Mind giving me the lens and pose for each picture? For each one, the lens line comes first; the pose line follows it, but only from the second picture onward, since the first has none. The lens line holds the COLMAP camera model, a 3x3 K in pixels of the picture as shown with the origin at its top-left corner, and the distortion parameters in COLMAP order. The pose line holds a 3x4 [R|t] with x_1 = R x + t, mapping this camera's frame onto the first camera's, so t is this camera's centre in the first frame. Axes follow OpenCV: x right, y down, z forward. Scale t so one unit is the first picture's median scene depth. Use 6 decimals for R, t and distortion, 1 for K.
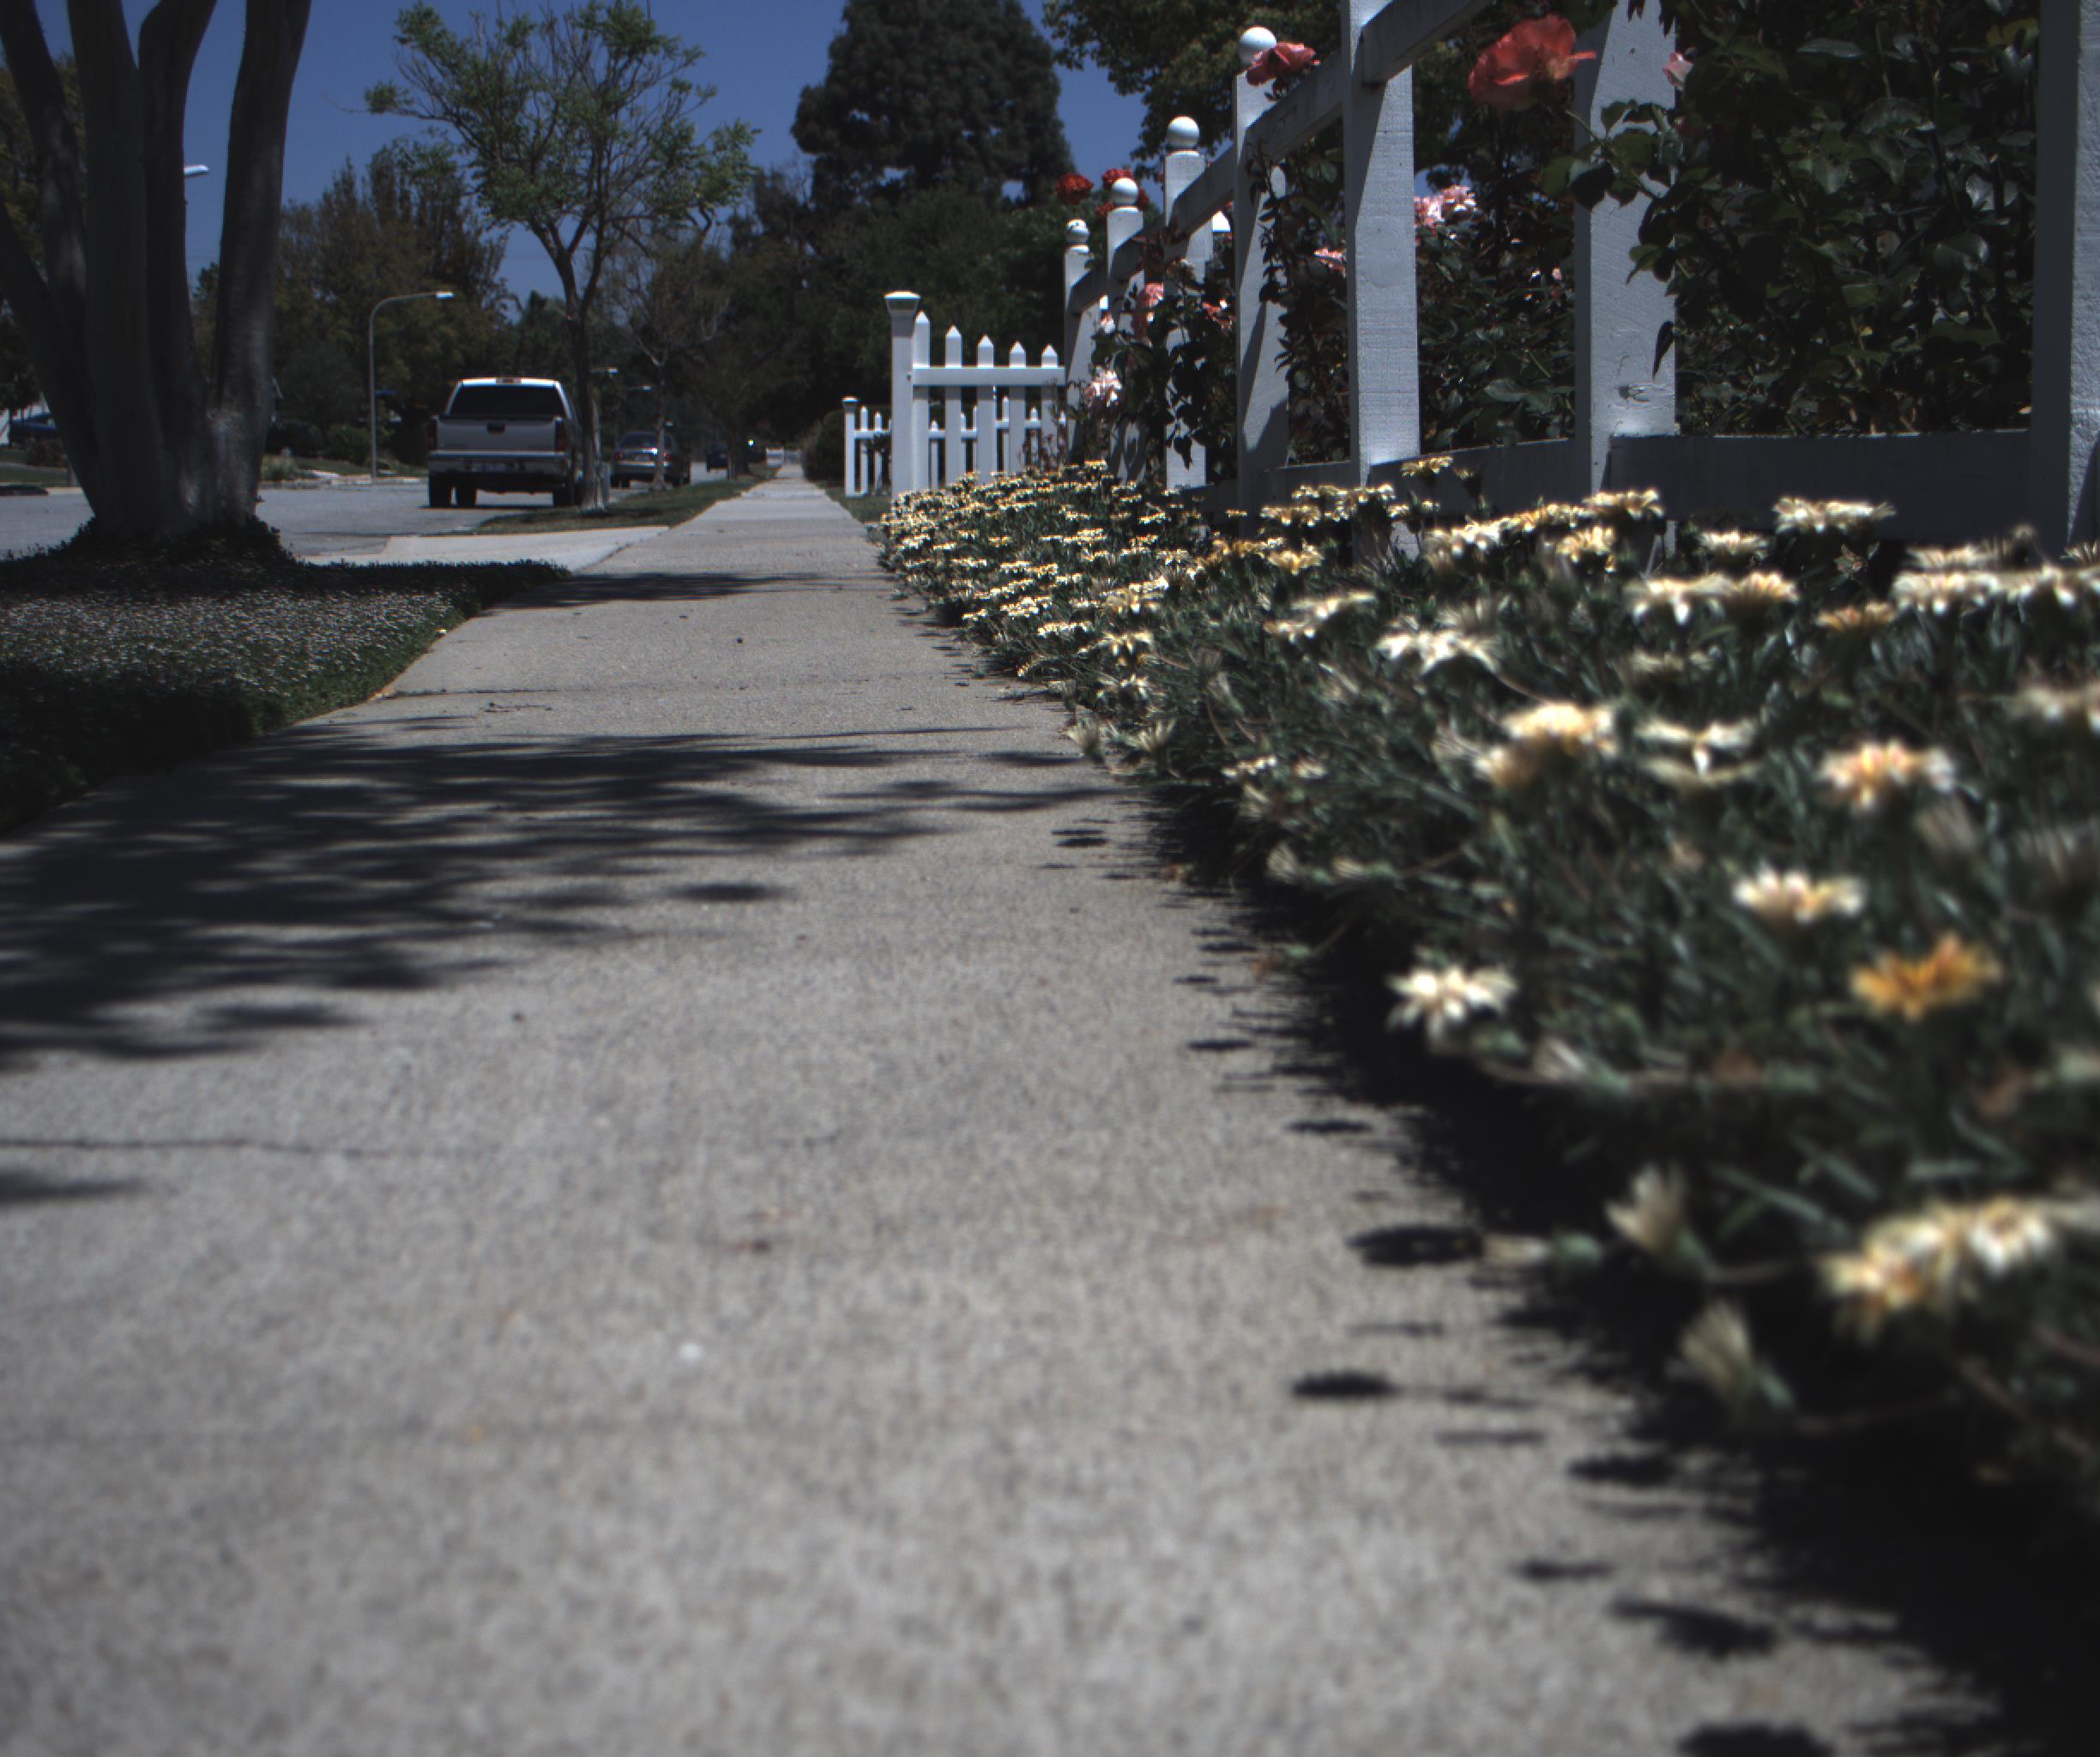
lens RADIAL K [[3961.6, 0, 1027.5], [0, 3961.6, 856.6], [0, 0, 1]] dist [-0.181680, 0.970744]
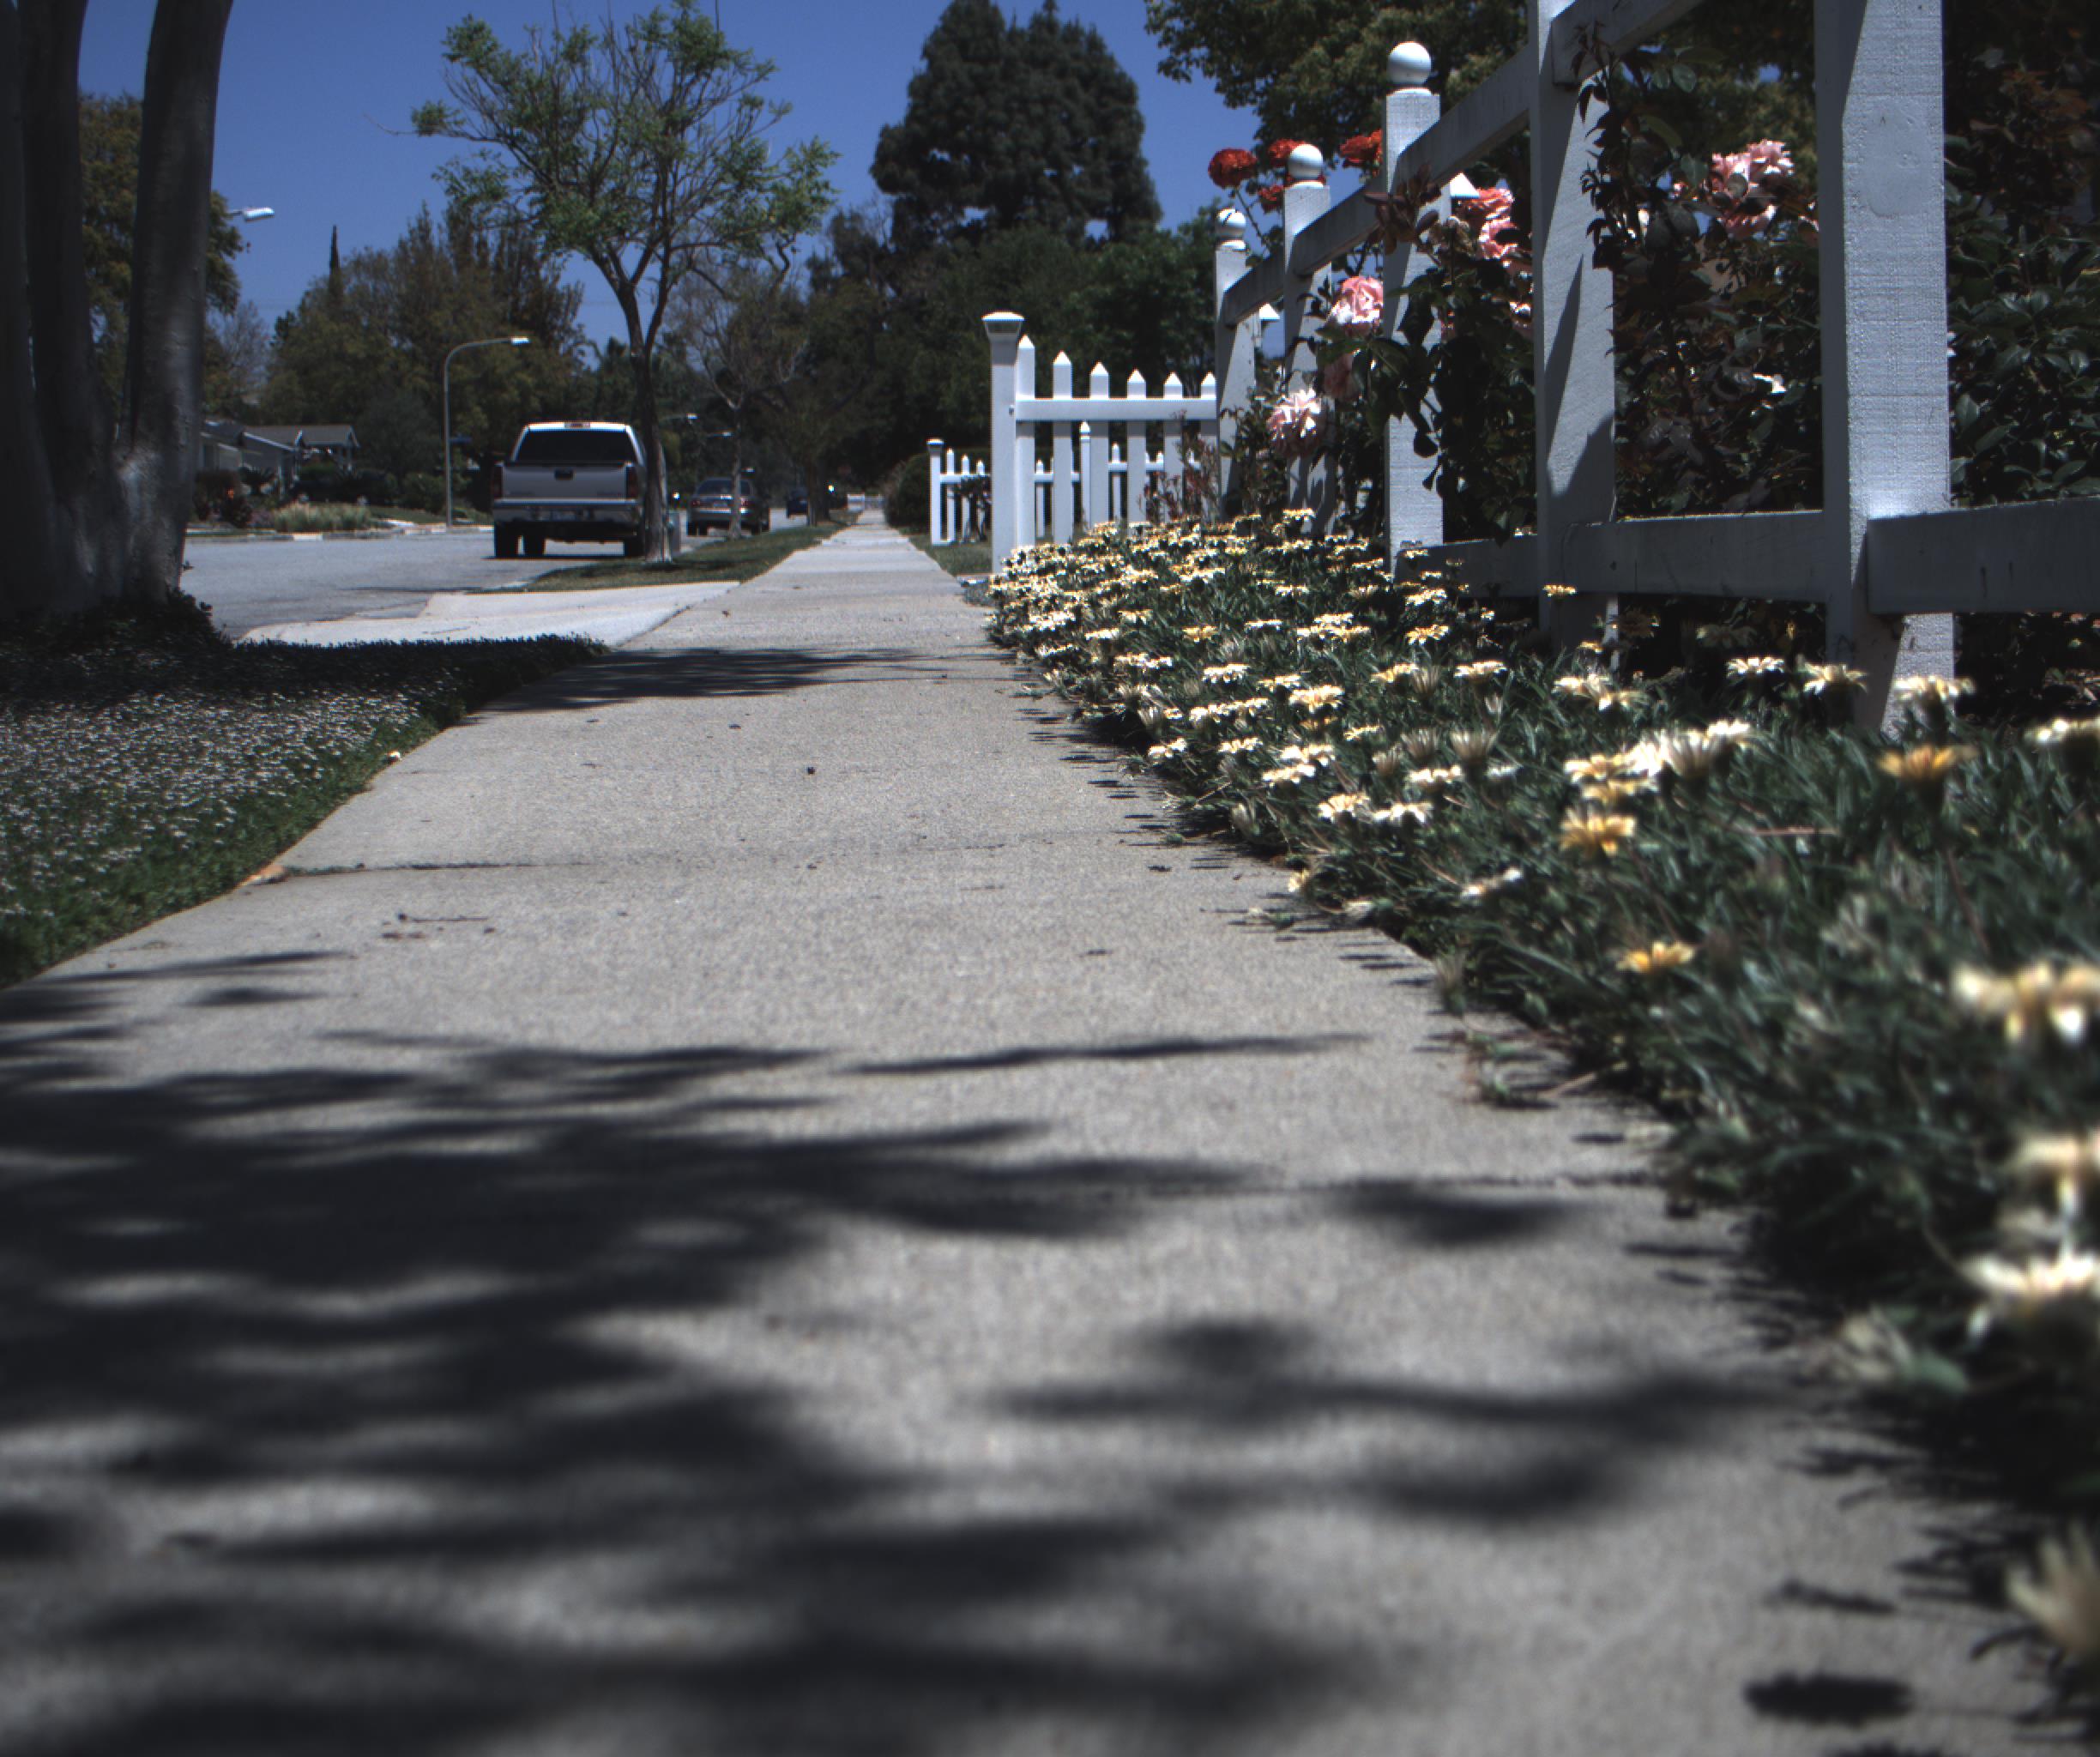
lens RADIAL K [[3961.6, 0, 1027.5], [0, 3961.6, 856.6], [0, 0, 1]] dist [-0.181680, 0.970744]
pose [[0.999770, -0.005329, -0.020788, -0.005231], [0.005098, 0.999925, -0.011124, -0.008223], [0.020846, 0.011015, 0.999722, 0.078955]]
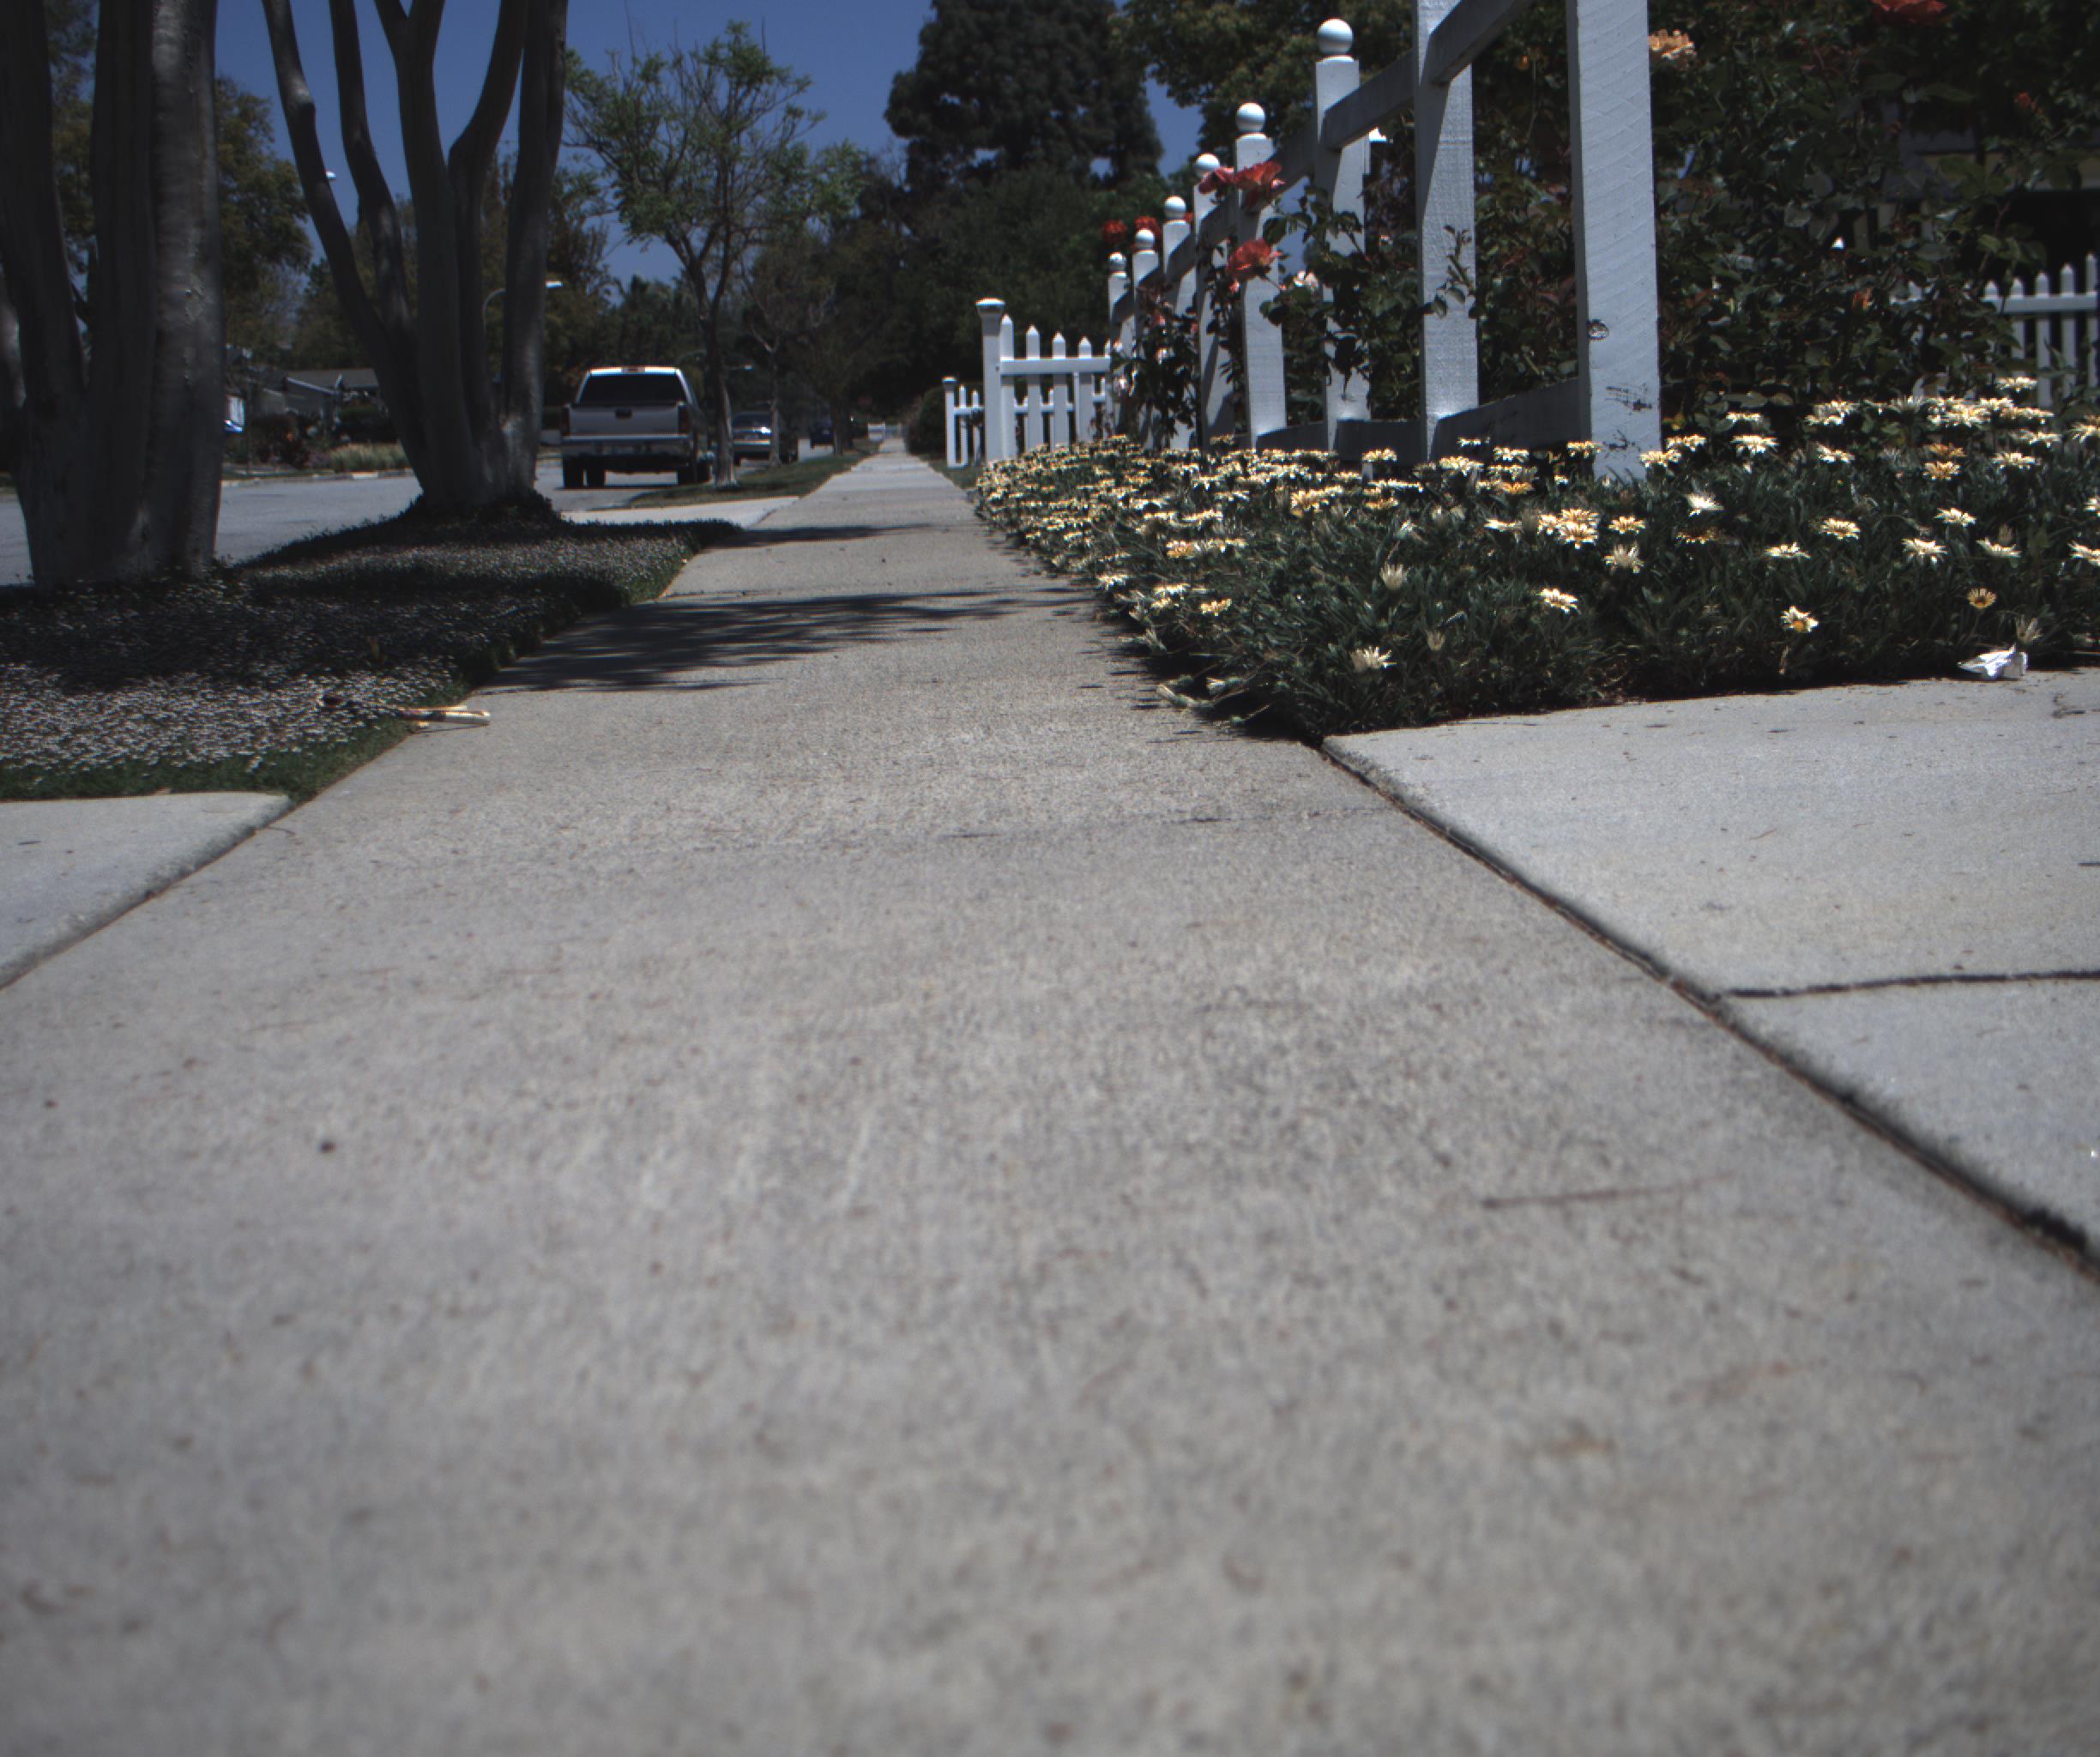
lens RADIAL K [[3961.6, 0, 1027.5], [0, 3961.6, 856.6], [0, 0, 1]] dist [-0.181680, 0.970744]
pose [[0.999267, -0.025931, -0.028167, 0.005980], [0.026151, 0.999630, 0.007464, 0.013037], [0.027963, -0.008195, 0.999575, -0.137748]]
